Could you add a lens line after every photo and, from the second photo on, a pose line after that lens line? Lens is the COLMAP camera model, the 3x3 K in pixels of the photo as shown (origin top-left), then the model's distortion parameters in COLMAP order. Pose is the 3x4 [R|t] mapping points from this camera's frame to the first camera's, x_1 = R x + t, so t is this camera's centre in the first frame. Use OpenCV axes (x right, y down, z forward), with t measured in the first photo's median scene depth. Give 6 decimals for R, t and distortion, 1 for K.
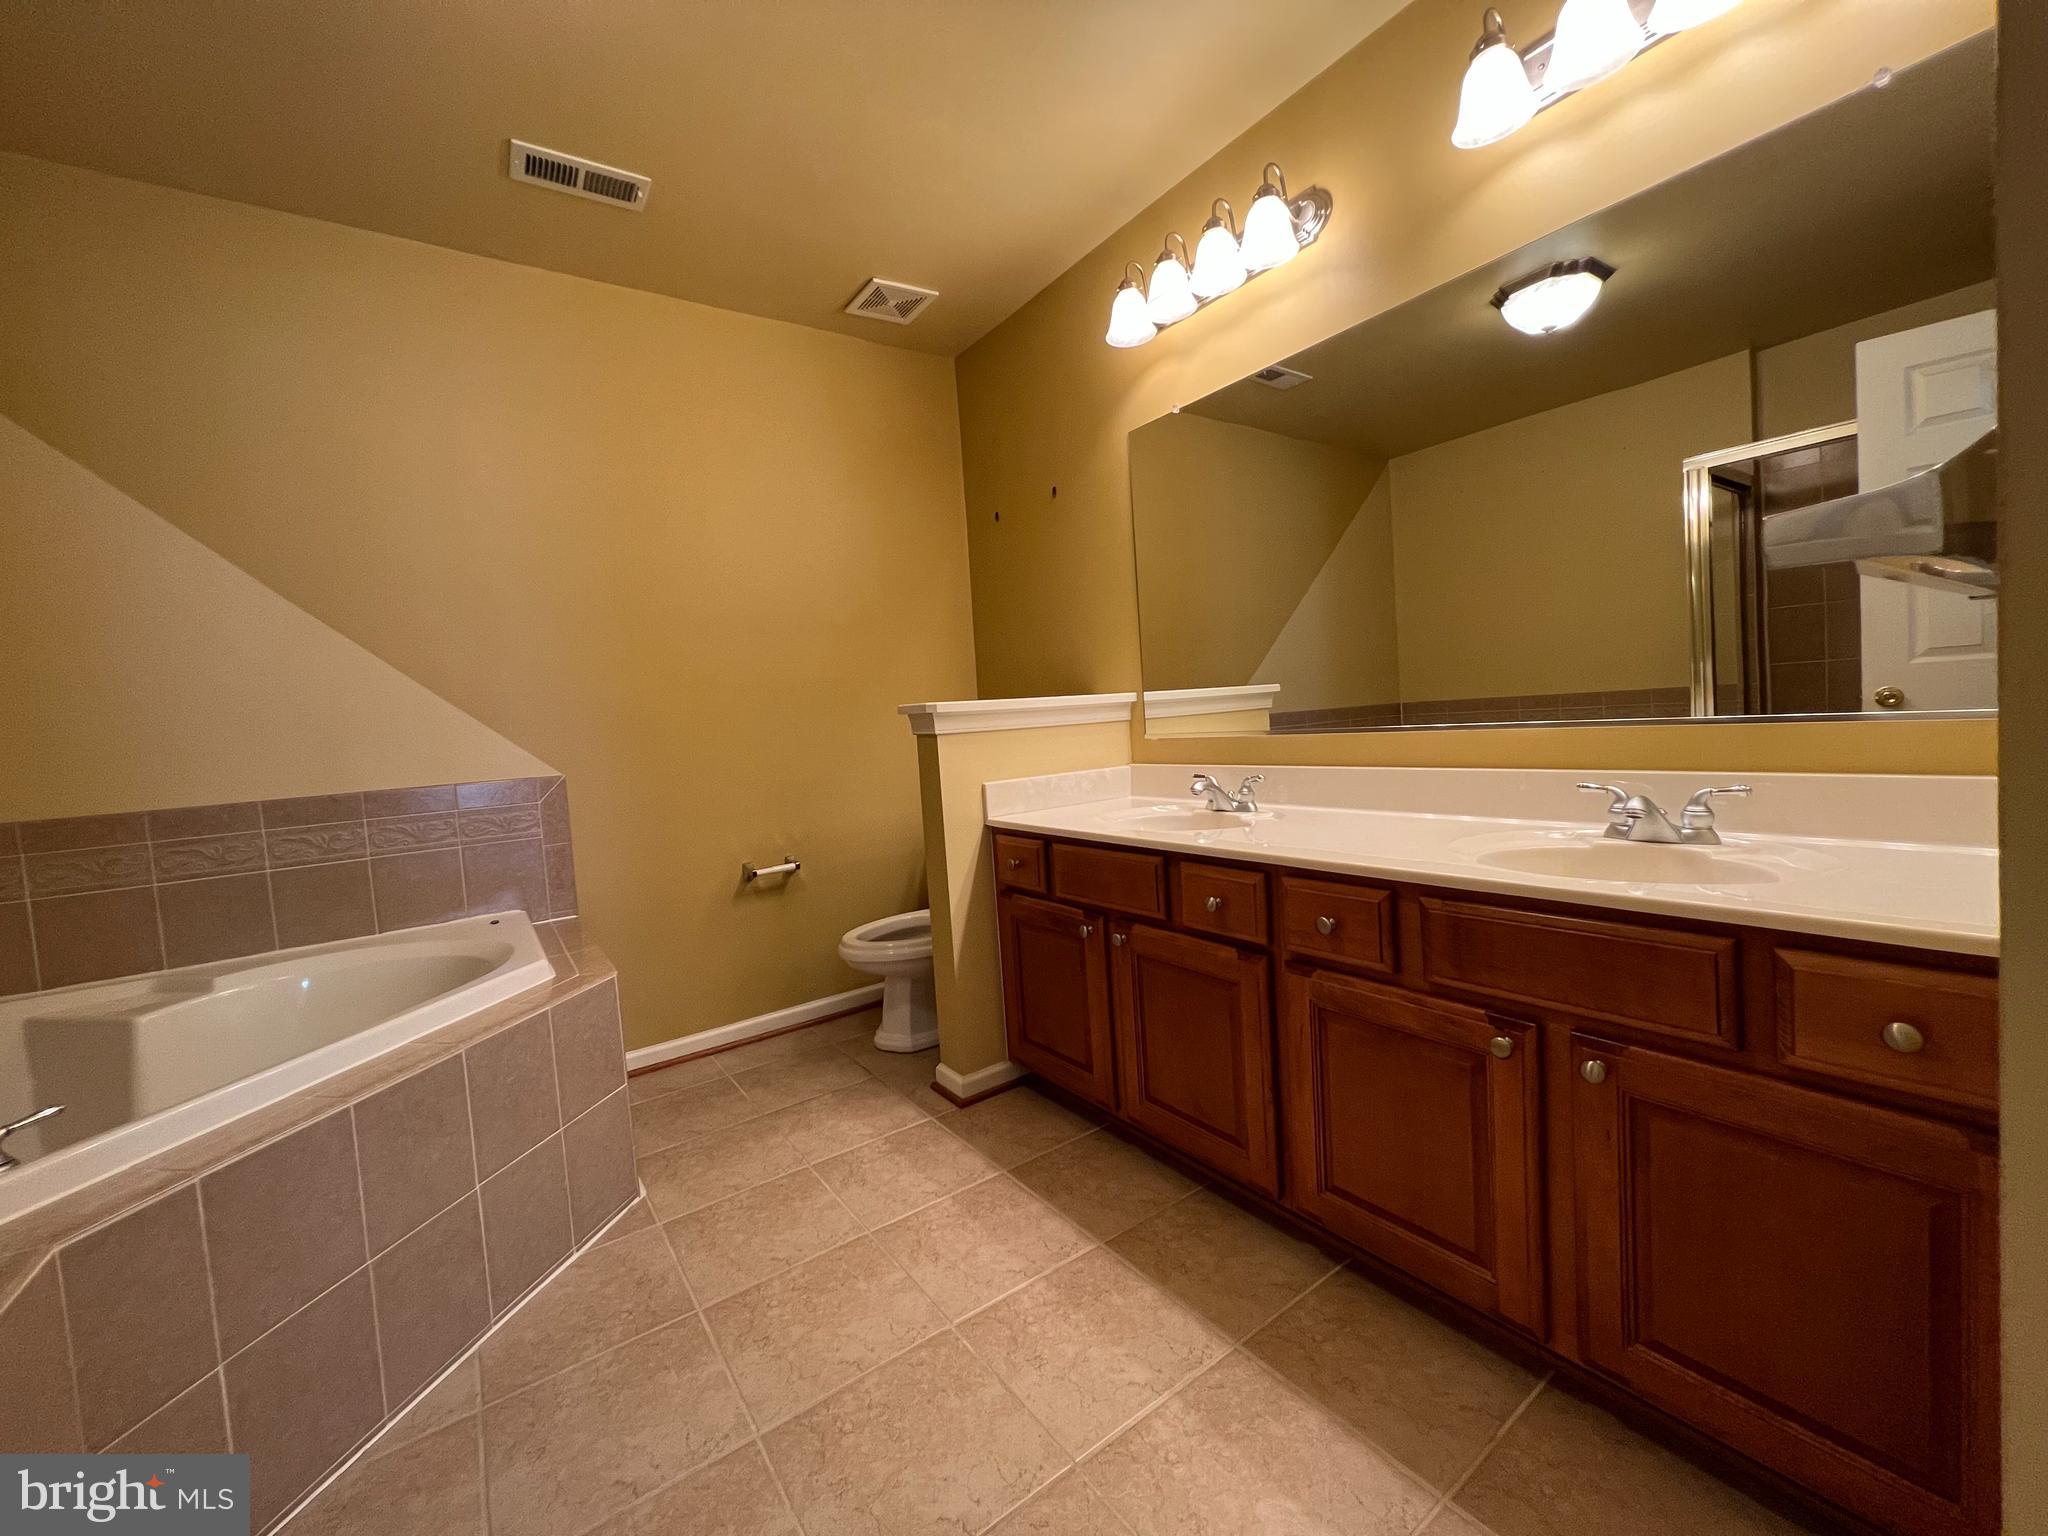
lens RADIAL K [[818.3, 0, 1017.1], [0, 818.3, 761.8], [0, 0, 1]] dist [-0.002310, 0.000669]
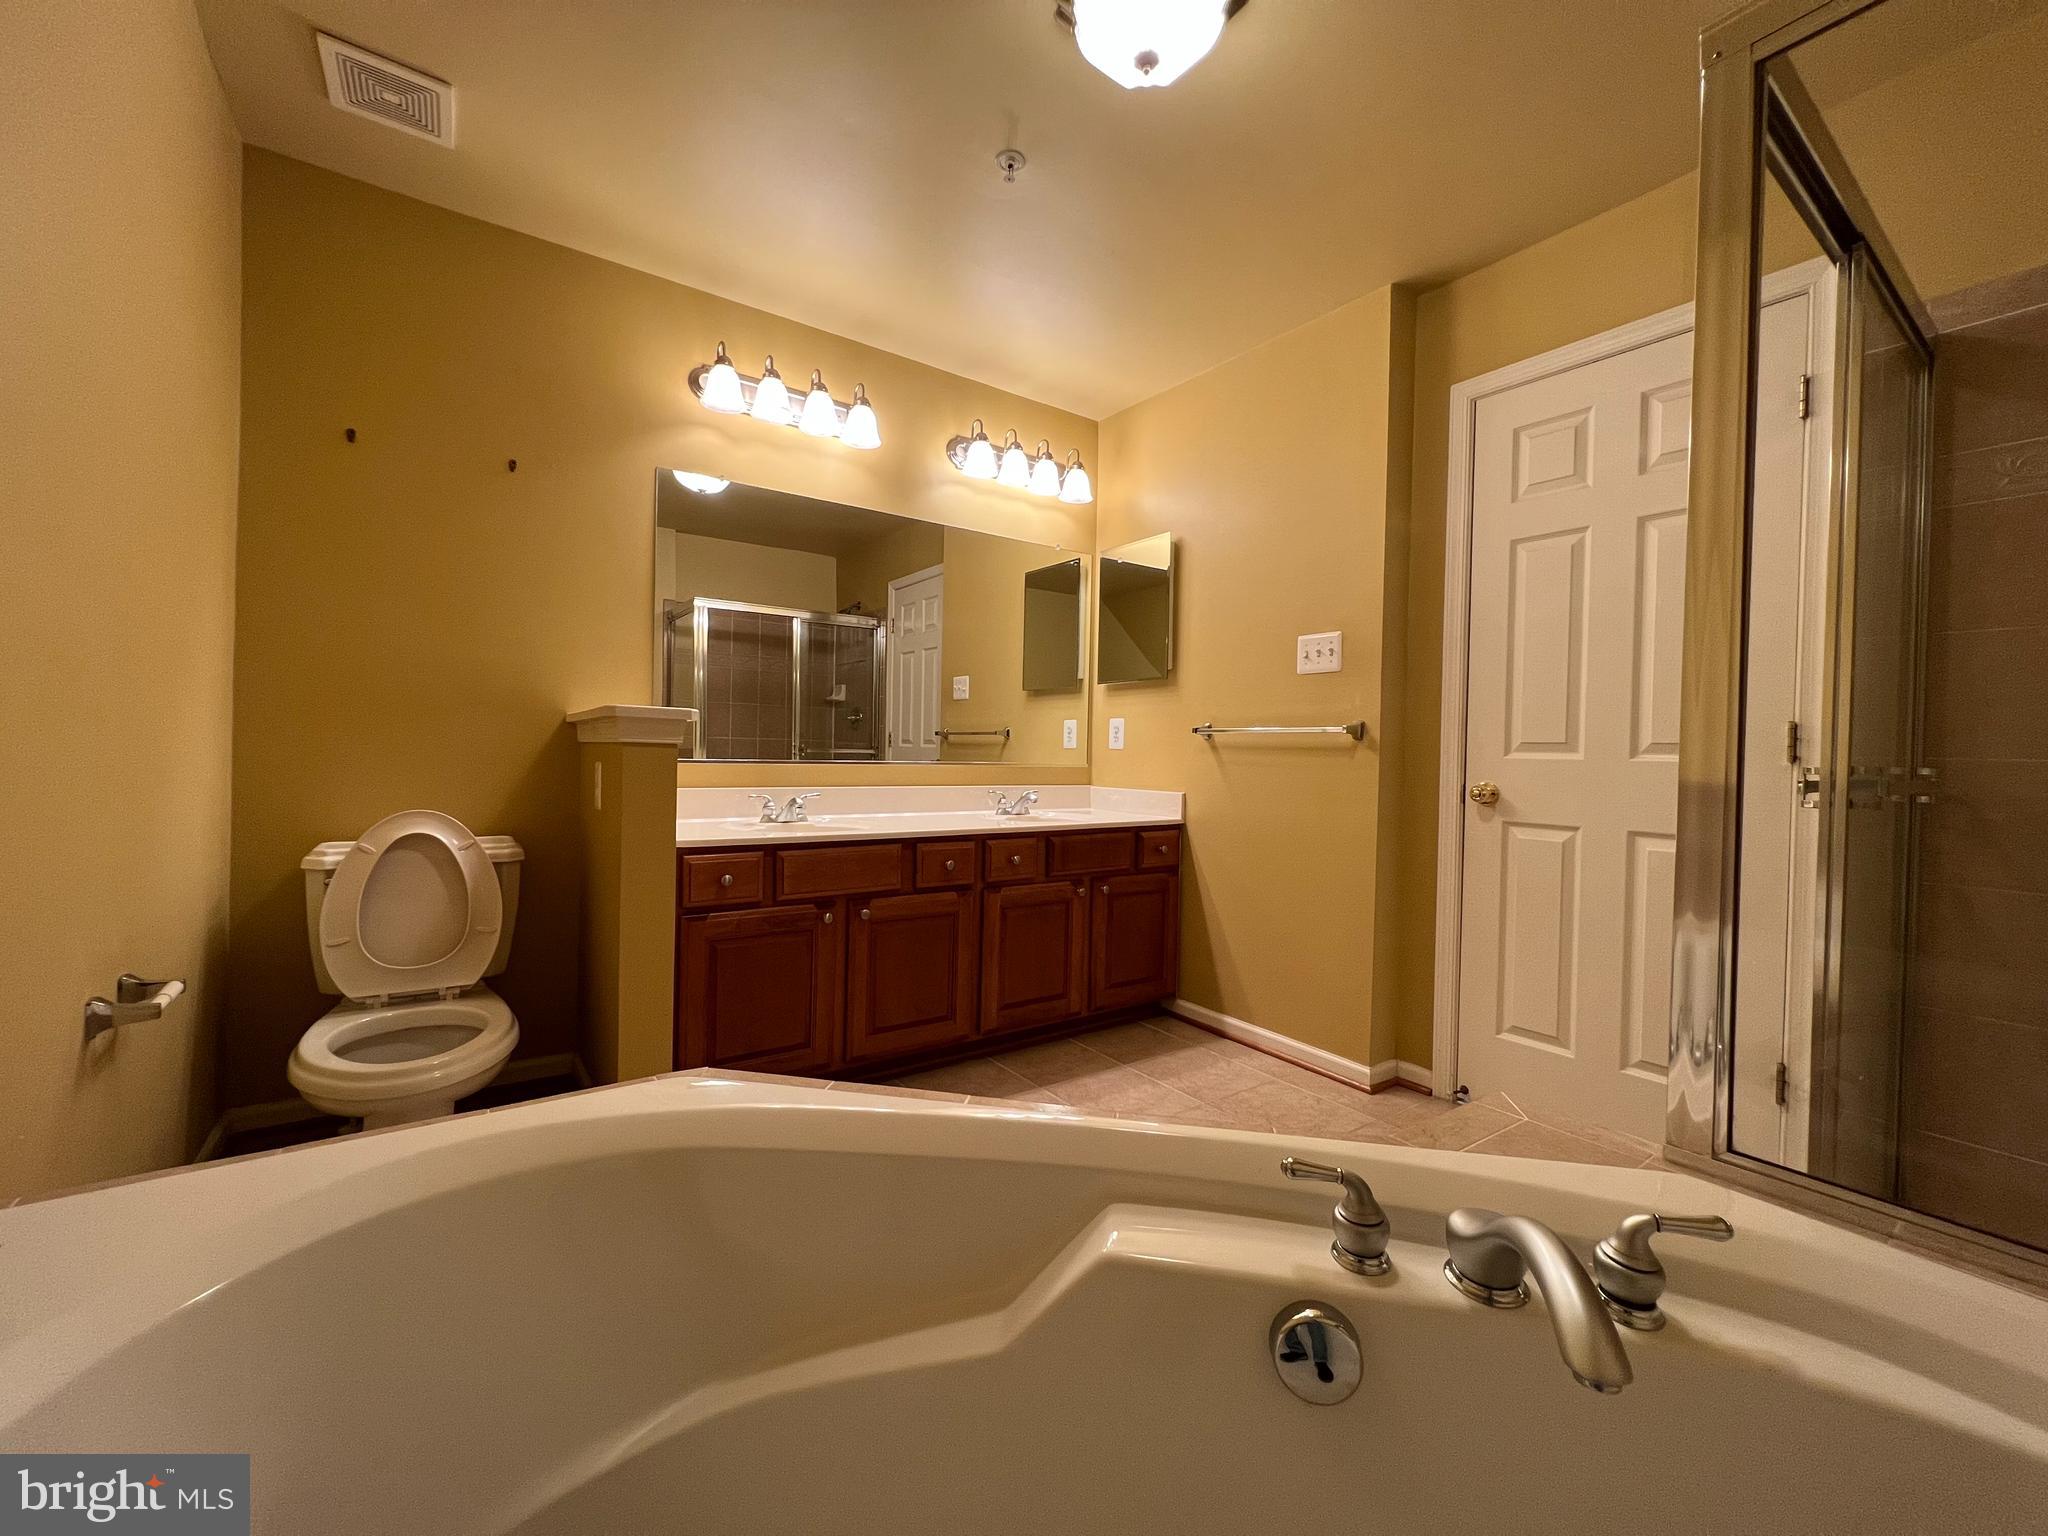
lens RADIAL K [[818.3, 0, 1017.1], [0, 818.3, 761.8], [0, 0, 1]] dist [-0.002310, 0.000669]
pose [[0.001526, 0.049834, 0.998756, -1.368235], [0.032015, 0.998243, -0.049857, 0.057201], [-0.999486, 0.032051, -0.000072, 0.873967]]
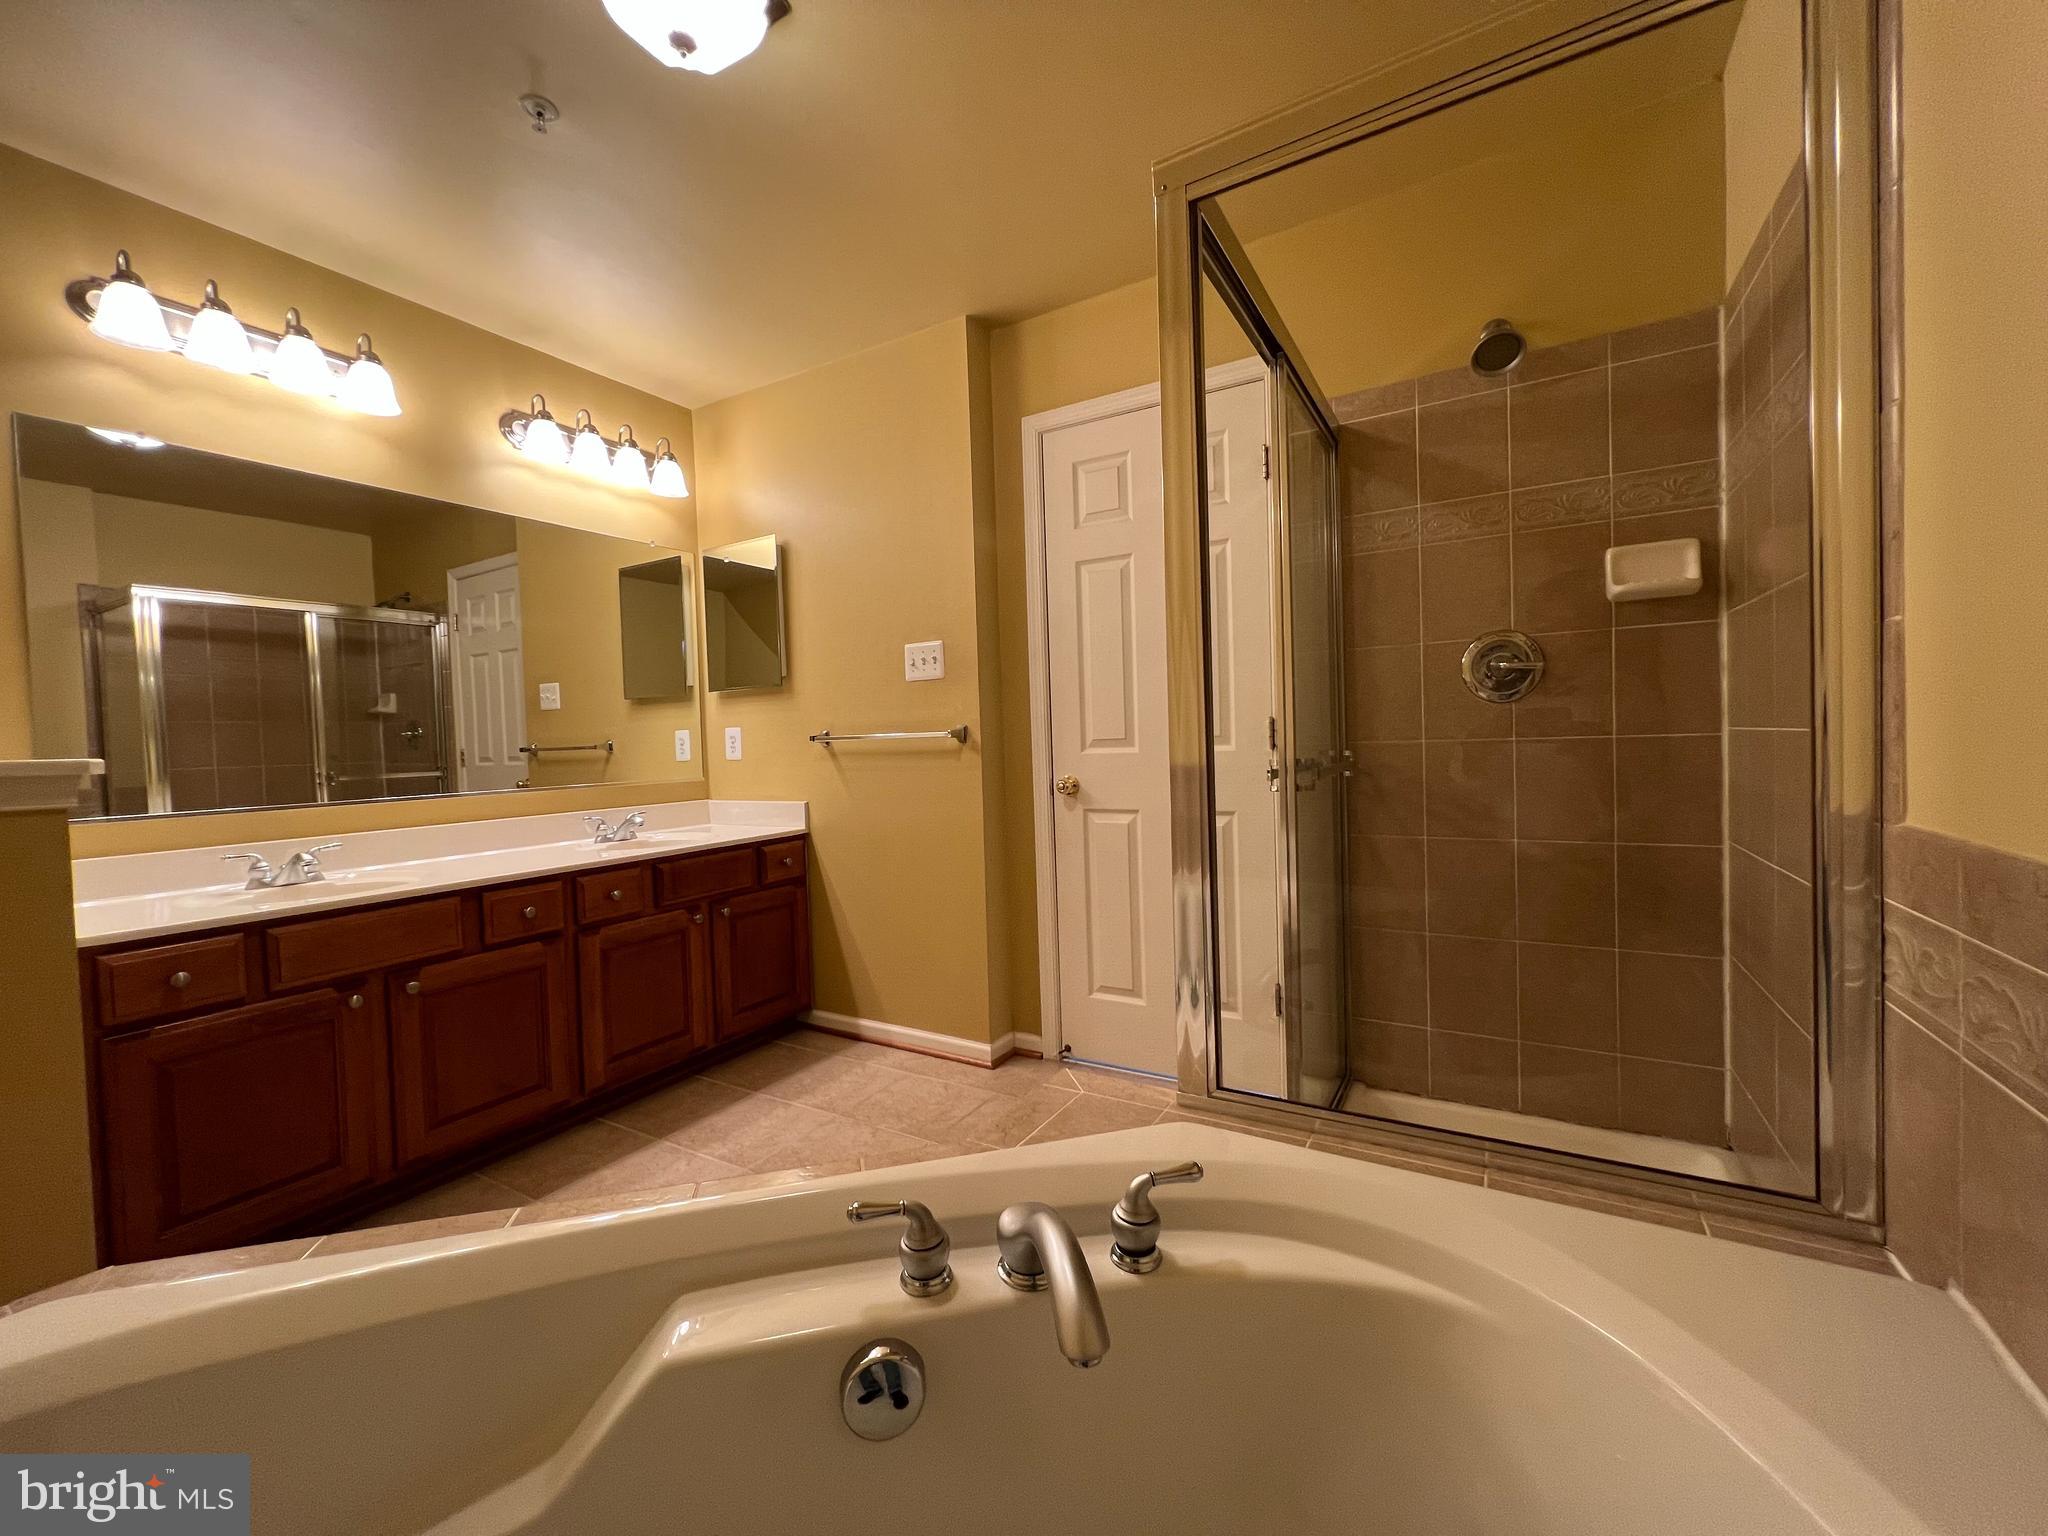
lens RADIAL K [[818.3, 0, 1017.1], [0, 818.3, 761.8], [0, 0, 1]] dist [-0.002310, 0.000669]
pose [[-0.403808, 0.049723, 0.913491, -1.374973], [0.107181, 0.994217, -0.006738, 0.018740], [-0.908544, 0.095188, -0.406802, 0.800048]]
